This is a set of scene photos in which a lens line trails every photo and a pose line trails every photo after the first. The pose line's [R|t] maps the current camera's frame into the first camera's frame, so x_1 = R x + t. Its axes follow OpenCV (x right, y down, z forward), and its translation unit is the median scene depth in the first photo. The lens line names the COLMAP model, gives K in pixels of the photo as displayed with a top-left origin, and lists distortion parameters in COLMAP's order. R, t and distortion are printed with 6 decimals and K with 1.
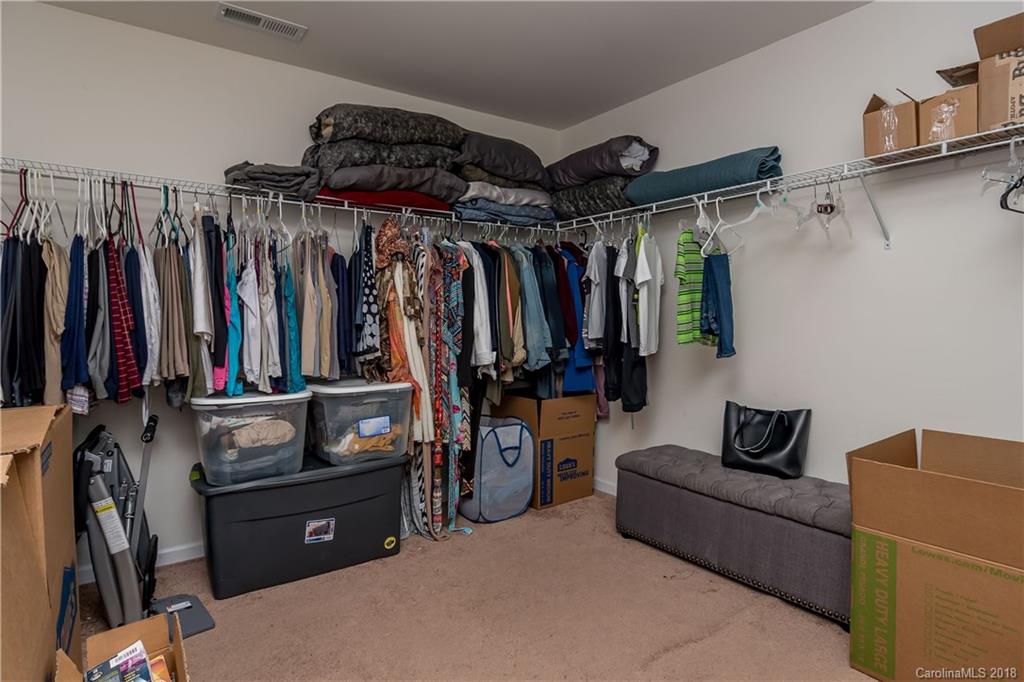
lens RADIAL K [[567.6, 0, 513.9], [0, 567.6, 339.8], [0, 0, 1]] dist [-0.005495, 0.001488]
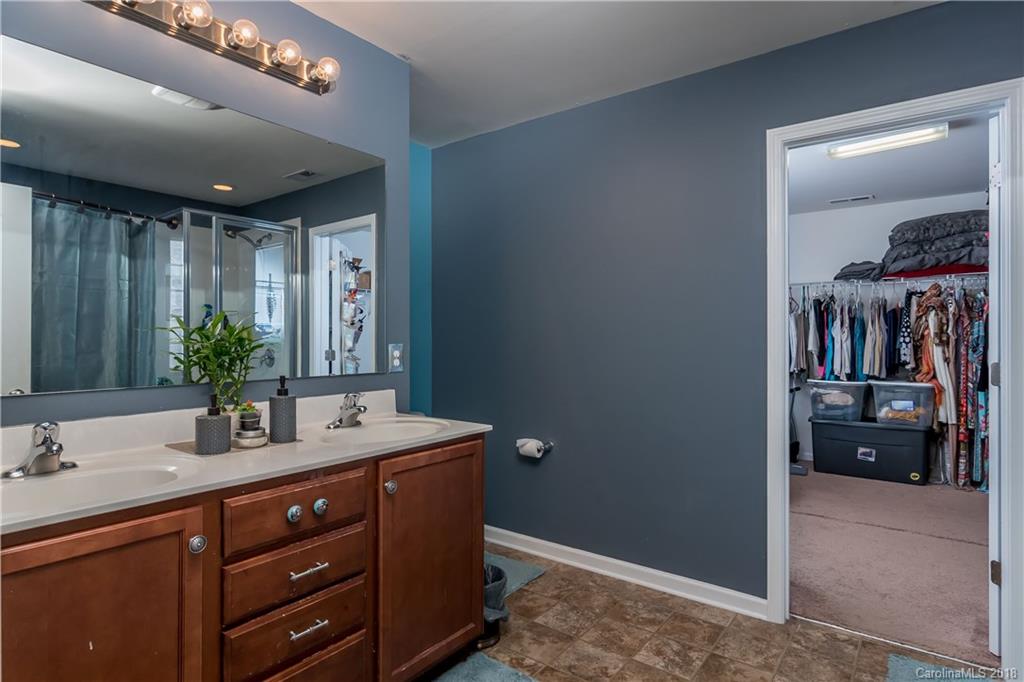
lens RADIAL K [[567.6, 0, 511.8], [0, 567.6, 339.3], [0, 0, 1]] dist [-0.005495, 0.001488]
pose [[0.287078, 0.010352, -0.957851, 1.093024], [-0.038554, 0.999256, -0.000756, -0.006928], [0.957131, 0.037146, 0.287264, -0.687890]]
